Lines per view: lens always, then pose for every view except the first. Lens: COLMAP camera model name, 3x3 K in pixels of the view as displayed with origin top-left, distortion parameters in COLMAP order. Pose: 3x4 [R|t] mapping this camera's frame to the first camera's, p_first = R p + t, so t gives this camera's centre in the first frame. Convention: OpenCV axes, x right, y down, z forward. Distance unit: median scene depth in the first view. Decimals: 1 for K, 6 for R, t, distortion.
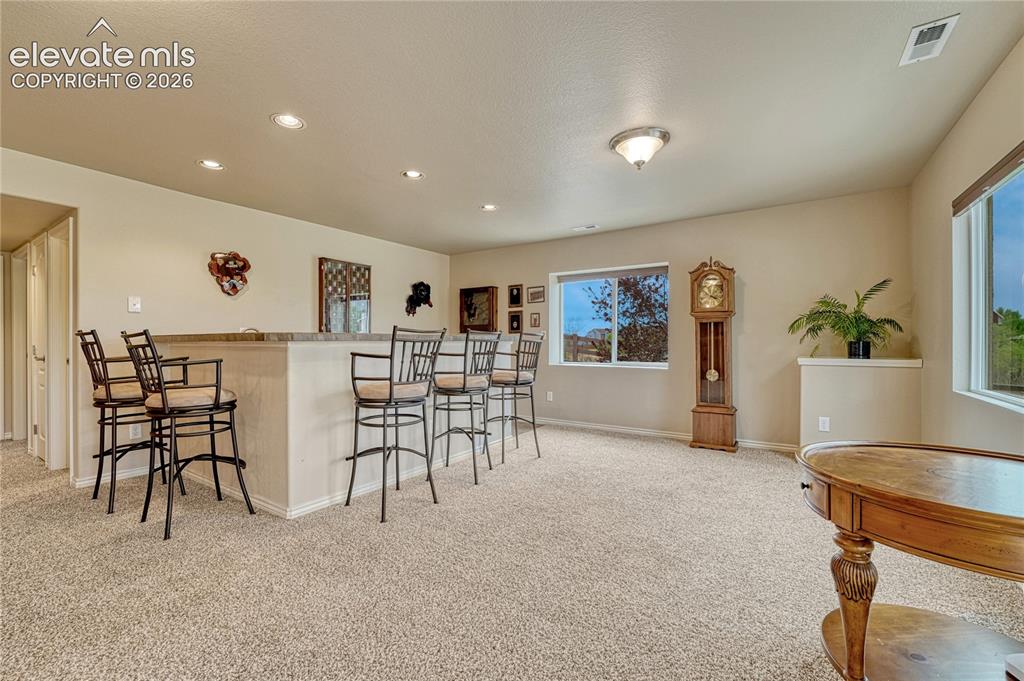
lens RADIAL K [[425.0, 0, 511.9], [0, 425.0, 343.3], [0, 0, 1]] dist [-0.010572, 0.000083]
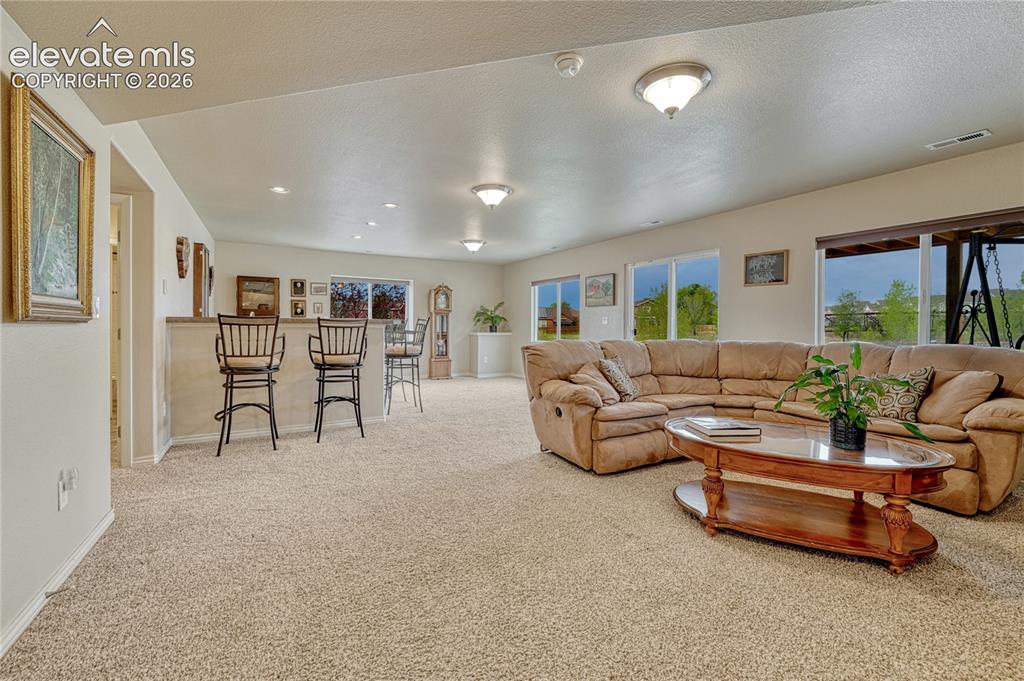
lens RADIAL K [[427.2, 0, 510.1], [0, 427.2, 342.6], [0, 0, 1]] dist [-0.000876, 0.000223]
pose [[0.449151, -0.031906, 0.892886, -1.183180], [-0.005987, 0.999232, 0.038718, -0.002719], [-0.893436, -0.022736, 0.448615, -0.187572]]
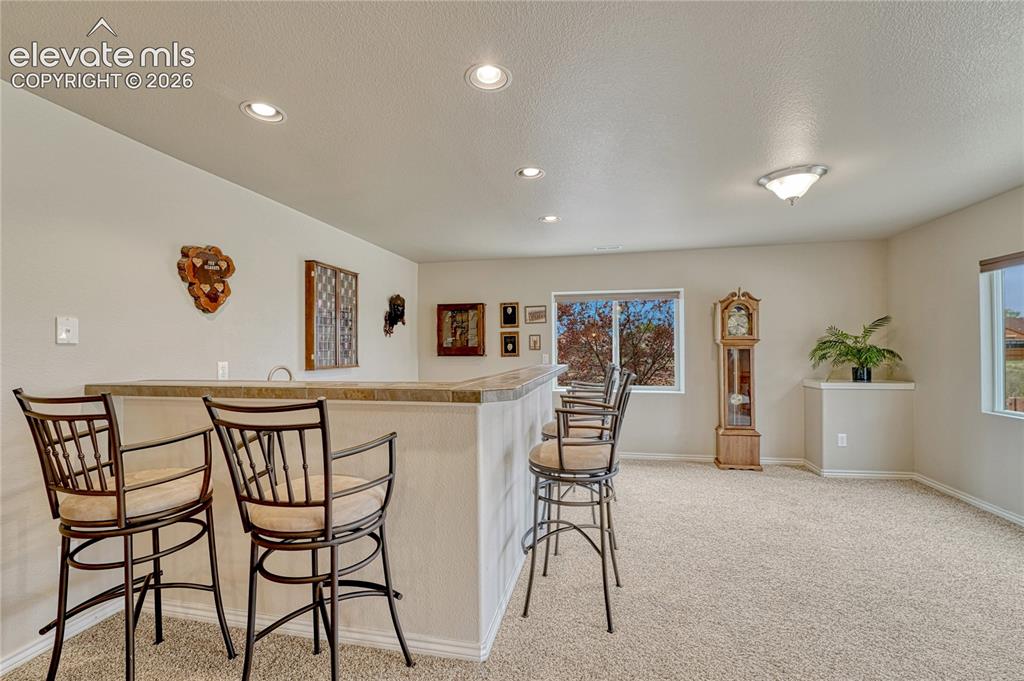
lens RADIAL K [[436.4, 0, 513.4], [0, 436.4, 344.3], [0, 0, 1]] dist [-0.002934, -0.000342]
pose [[0.927362, -0.001058, 0.374164, -0.459438], [0.007009, 0.999870, -0.014546, -0.050373], [-0.374100, 0.016112, 0.927249, 0.200703]]
